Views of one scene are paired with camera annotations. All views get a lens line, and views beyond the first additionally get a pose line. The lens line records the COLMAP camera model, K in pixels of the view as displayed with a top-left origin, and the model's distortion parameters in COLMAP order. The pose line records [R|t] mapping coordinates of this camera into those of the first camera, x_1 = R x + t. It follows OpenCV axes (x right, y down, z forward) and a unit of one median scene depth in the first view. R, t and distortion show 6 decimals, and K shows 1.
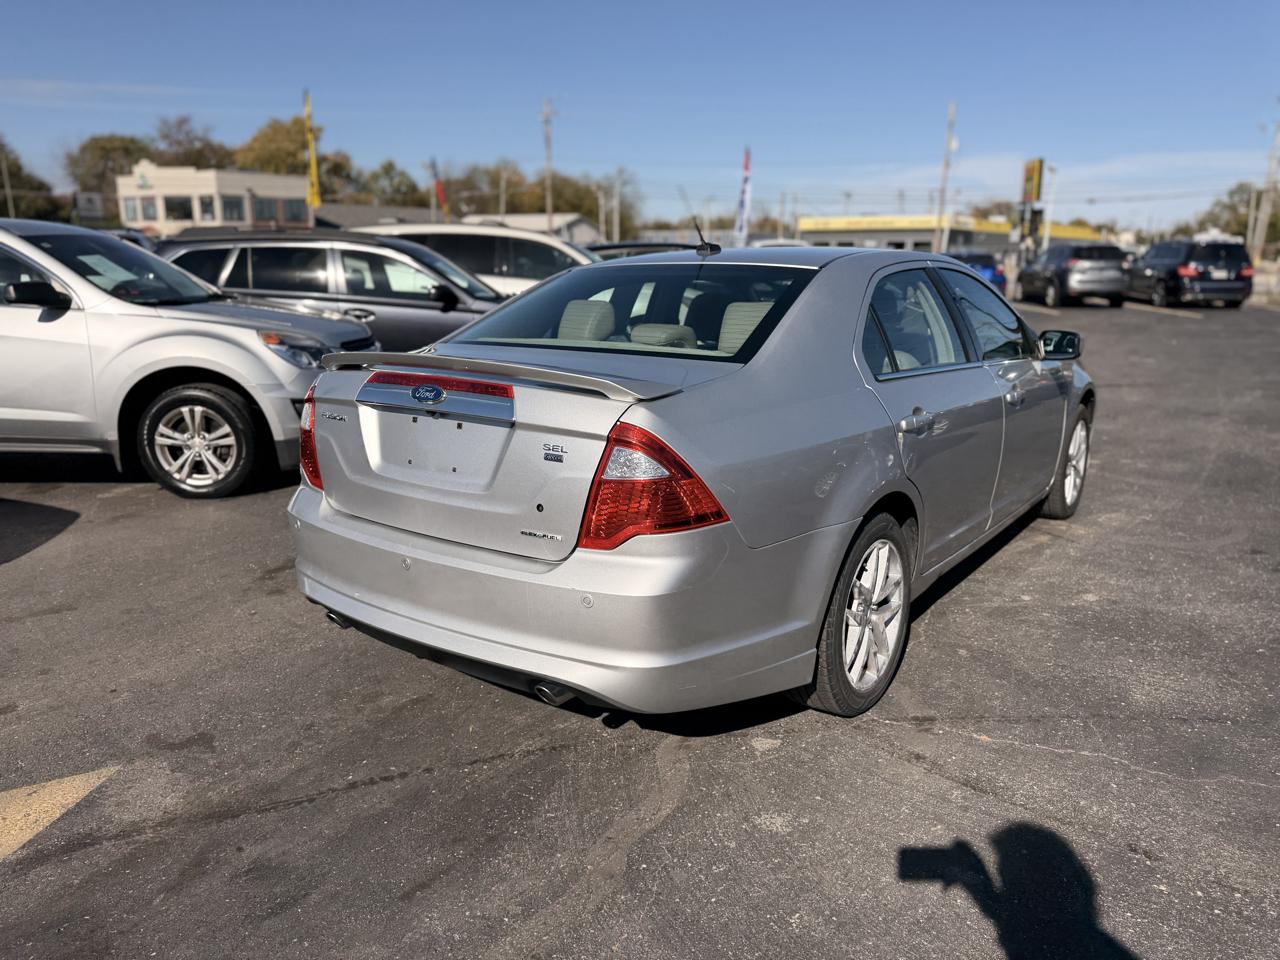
lens RADIAL K [[907.3, 0, 643.4], [0, 907.3, 488.9], [0, 0, 1]] dist [0.037693, -0.050333]
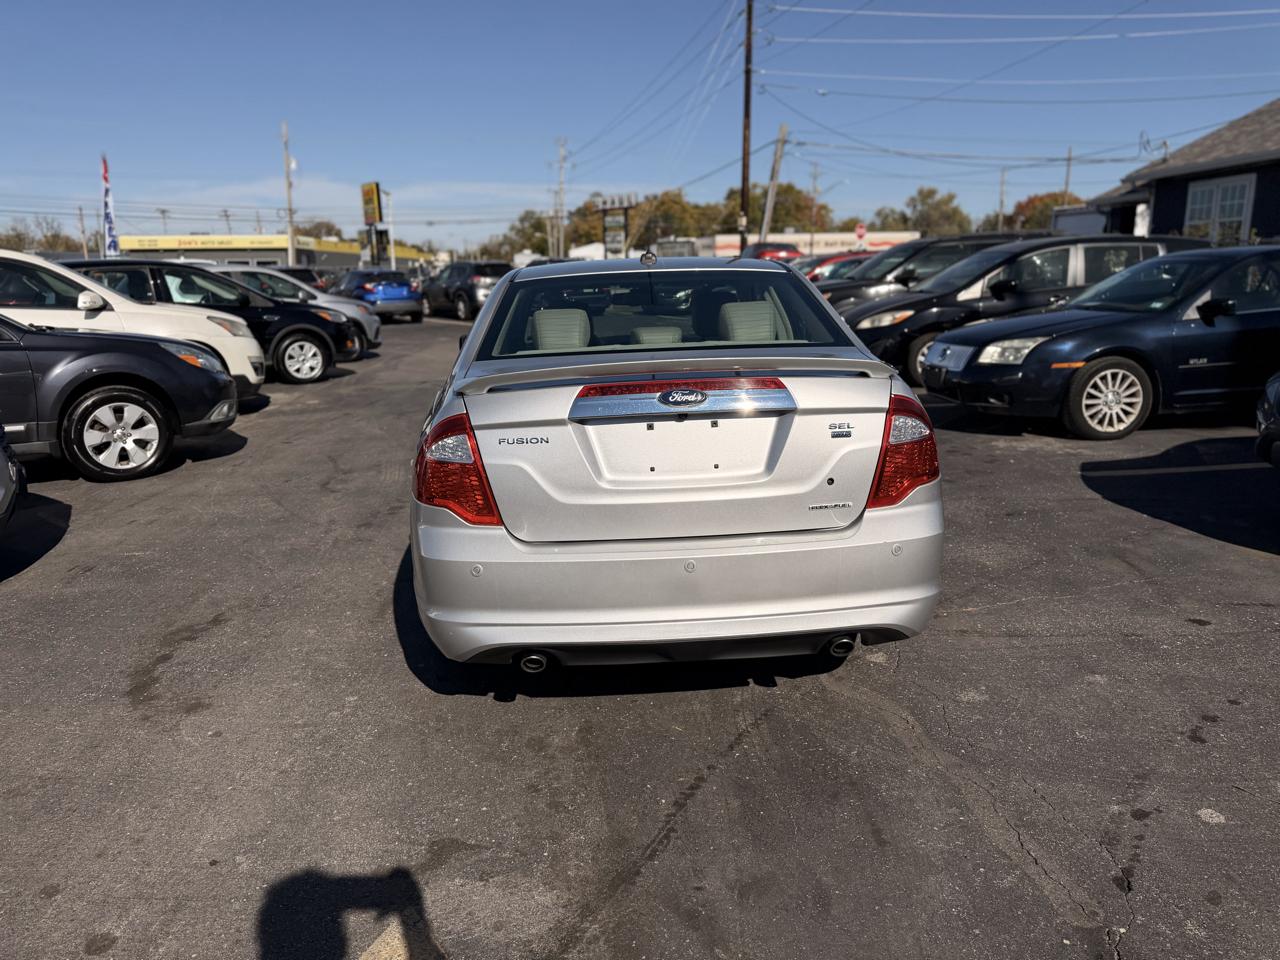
lens RADIAL K [[907.3, 0, 645.3], [0, 907.3, 486.5], [0, 0, 1]] dist [0.037693, -0.050333]
pose [[0.768491, -0.164160, 0.618444, -0.671014], [0.178366, 0.983178, 0.039334, -0.039634], [-0.614497, 0.080082, 0.784844, 0.177130]]
